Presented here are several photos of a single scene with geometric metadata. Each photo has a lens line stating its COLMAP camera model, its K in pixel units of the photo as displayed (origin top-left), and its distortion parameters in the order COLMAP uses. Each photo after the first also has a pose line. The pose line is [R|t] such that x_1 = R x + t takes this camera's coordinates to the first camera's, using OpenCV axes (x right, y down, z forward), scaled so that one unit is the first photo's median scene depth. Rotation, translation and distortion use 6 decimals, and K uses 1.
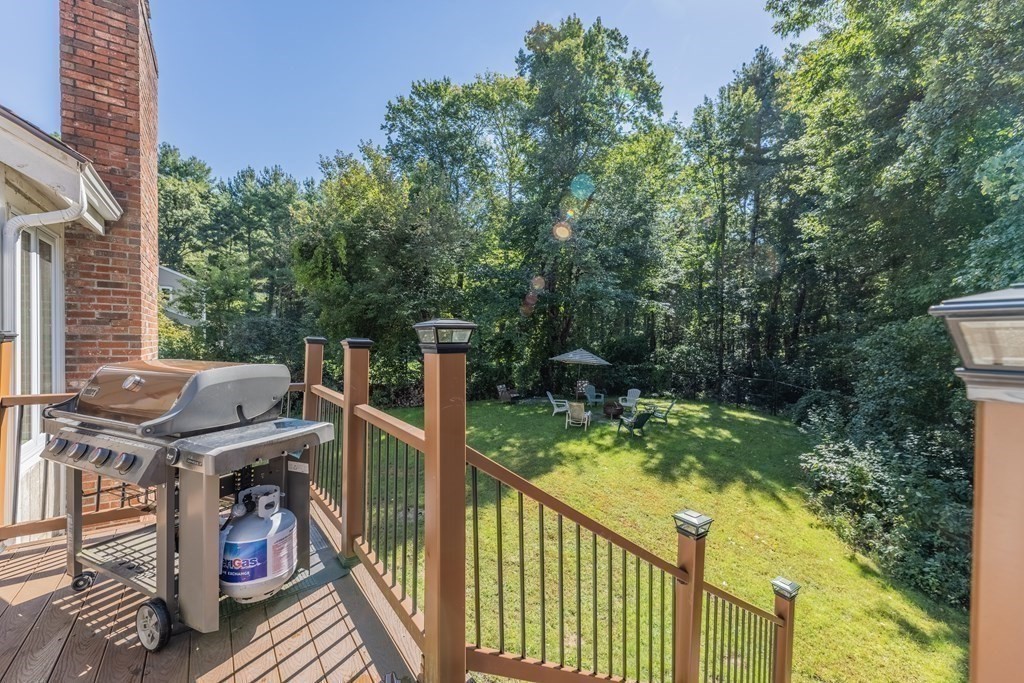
lens RADIAL K [[421.8, 0, 510.7], [0, 421.8, 339.2], [0, 0, 1]] dist [-0.002245, -0.000387]
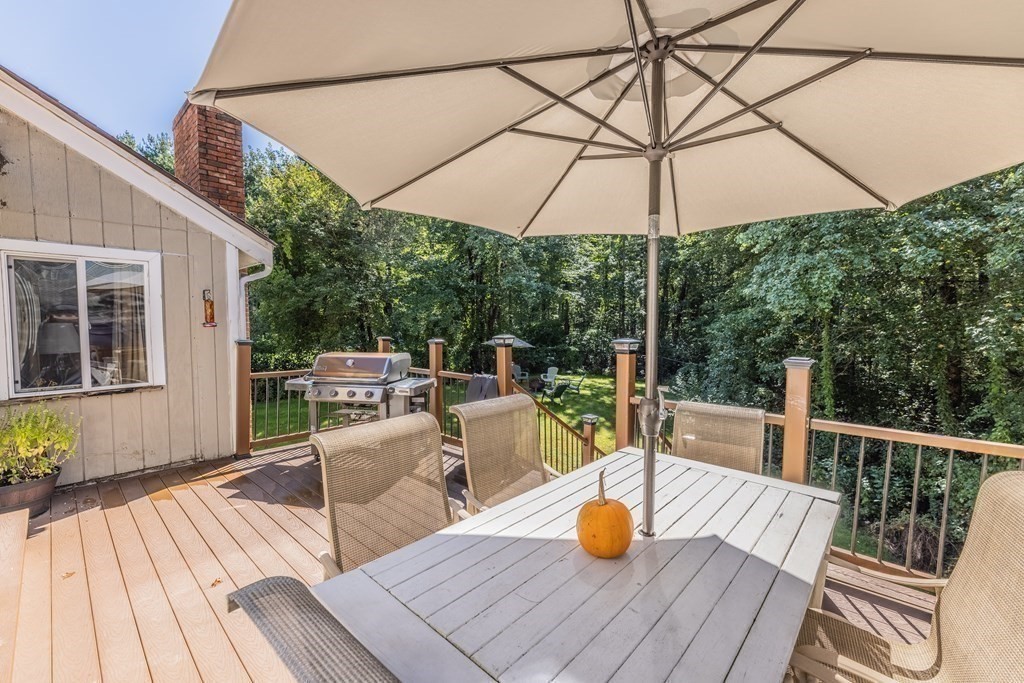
lens RADIAL K [[421.8, 0, 510.7], [0, 421.8, 339.2], [0, 0, 1]] dist [-0.002245, -0.000387]
pose [[0.981152, -0.021360, 0.192055, -0.047154], [0.013789, 0.999077, 0.040671, -0.009524], [-0.192747, -0.037256, 0.980541, -0.129306]]
